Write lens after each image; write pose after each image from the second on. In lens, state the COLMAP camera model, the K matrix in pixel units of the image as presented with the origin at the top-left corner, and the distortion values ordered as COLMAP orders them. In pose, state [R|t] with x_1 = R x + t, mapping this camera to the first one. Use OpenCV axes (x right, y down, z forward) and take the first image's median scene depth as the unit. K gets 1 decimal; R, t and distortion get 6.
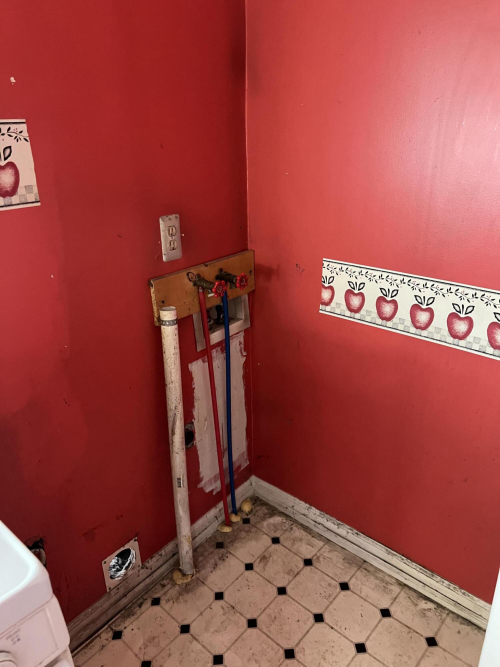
lens RADIAL K [[505.7, 0, 250.3], [0, 505.7, 333.5], [0, 0, 1]] dist [0.039255, -0.036503]
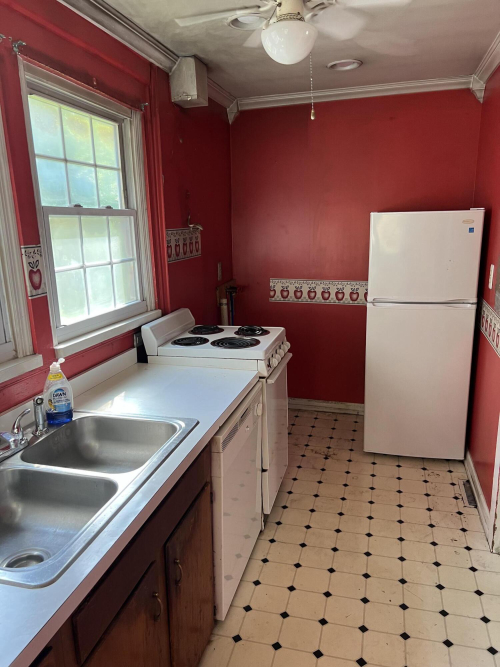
lens RADIAL K [[505.7, 0, 250.5], [0, 505.7, 334.3], [0, 0, 1]] dist [0.039255, -0.036503]
pose [[0.893062, -0.090919, 0.440651, -1.070722], [0.169119, 0.975385, -0.141502, 0.458713], [-0.416939, 0.200892, 0.886456, -1.120542]]
